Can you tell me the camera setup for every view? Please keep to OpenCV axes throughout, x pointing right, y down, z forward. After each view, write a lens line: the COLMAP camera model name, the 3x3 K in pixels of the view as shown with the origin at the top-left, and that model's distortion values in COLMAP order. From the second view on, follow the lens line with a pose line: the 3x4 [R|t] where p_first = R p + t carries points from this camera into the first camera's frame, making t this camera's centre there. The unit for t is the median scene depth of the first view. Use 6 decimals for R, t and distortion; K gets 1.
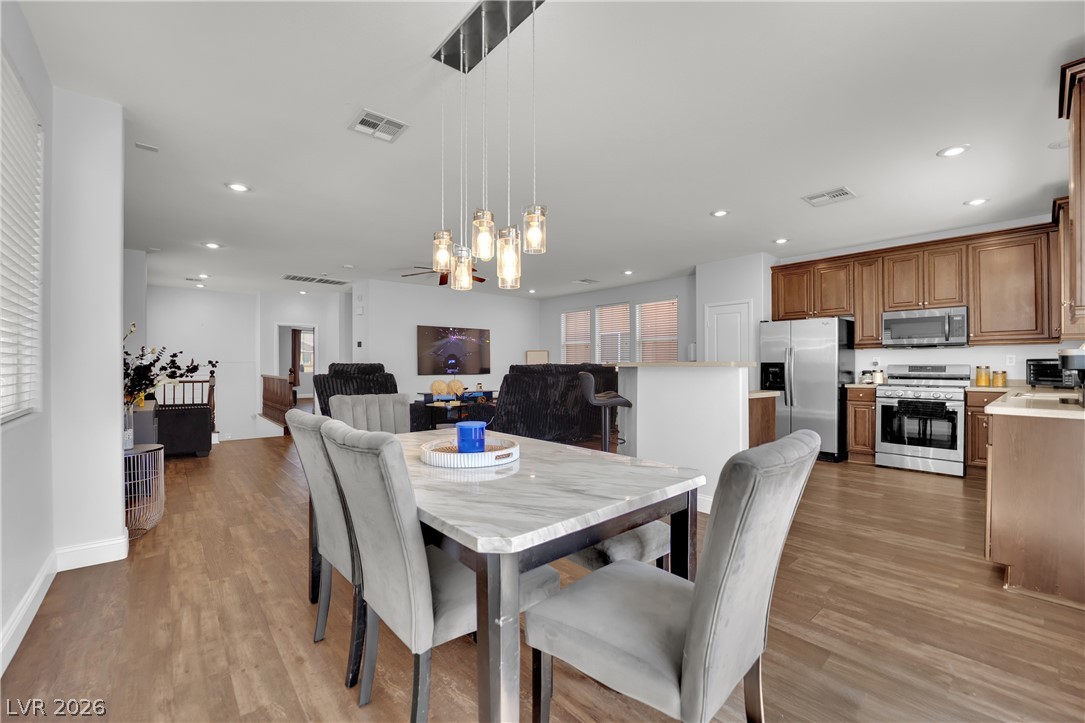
lens RADIAL K [[445.9, 0, 542.0], [0, 445.9, 362.7], [0, 0, 1]] dist [-0.017001, 0.000160]
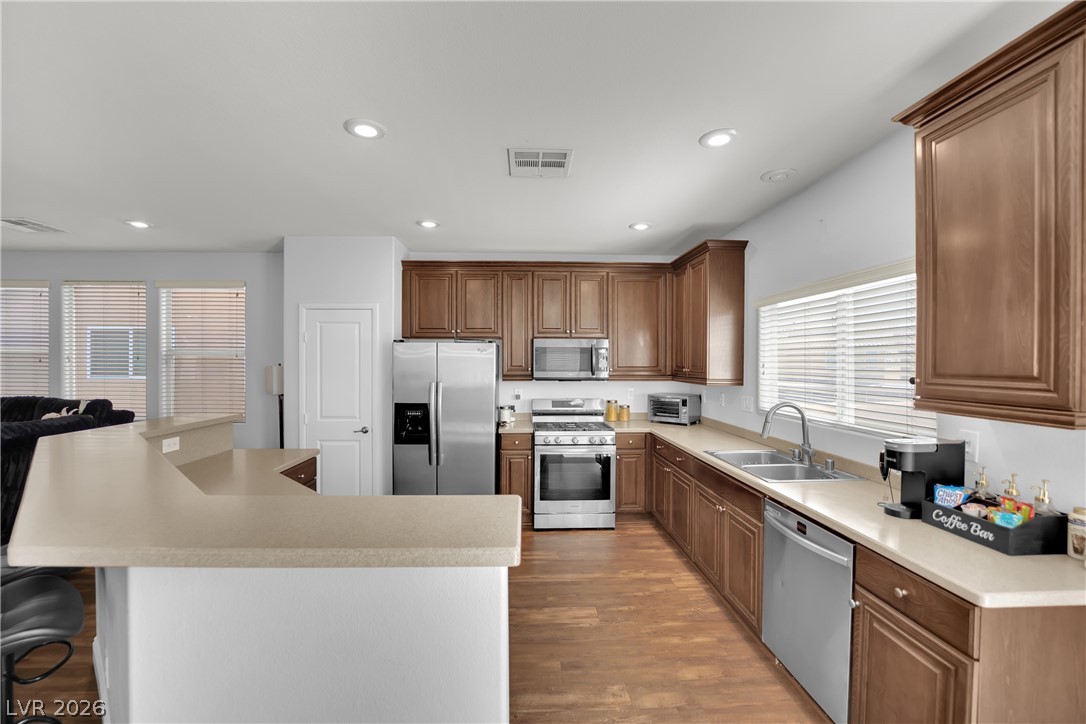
lens RADIAL K [[446.3, 0, 536.2], [0, 446.3, 362.3], [0, 0, 1]] dist [-0.017001, 0.000160]
pose [[0.623746, -0.001576, 0.781625, 0.112165], [-0.008407, 0.999927, 0.008725, -0.072057], [-0.781582, -0.012014, 0.623687, 0.445083]]
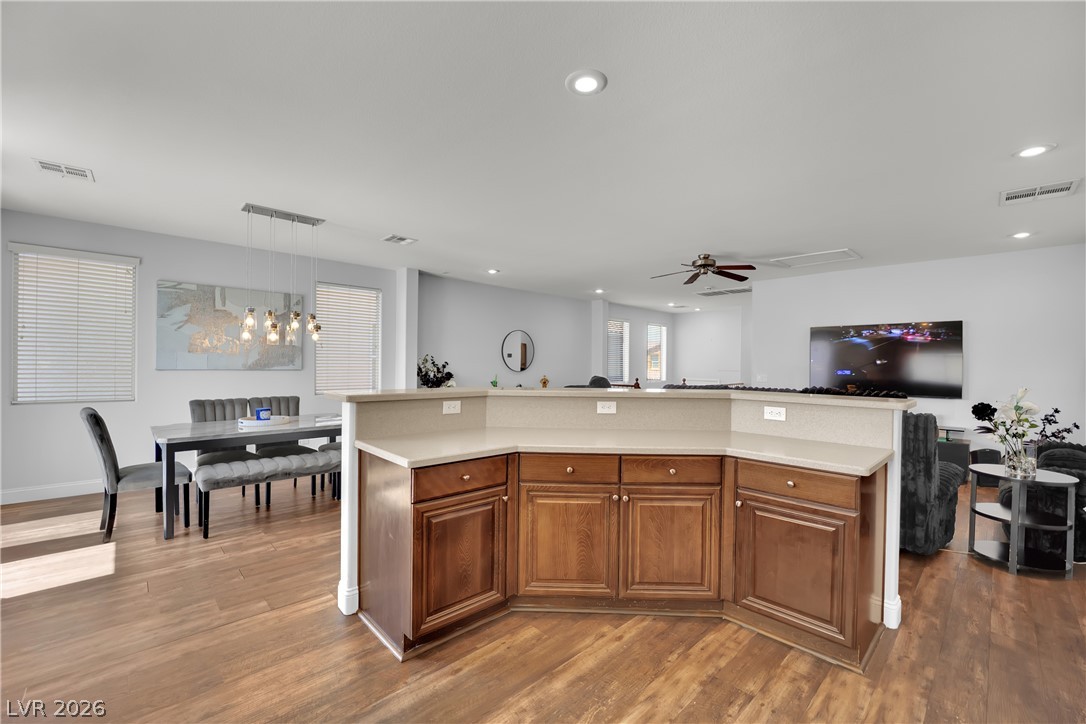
lens RADIAL K [[446.3, 0, 538.8], [0, 446.3, 364.1], [0, 0, 1]] dist [-0.017001, 0.000160]
pose [[0.049723, 0.003351, -0.998757, 0.712776], [-0.002667, 0.999991, 0.003222, -0.032401], [0.998759, 0.002504, 0.049732, 0.755105]]
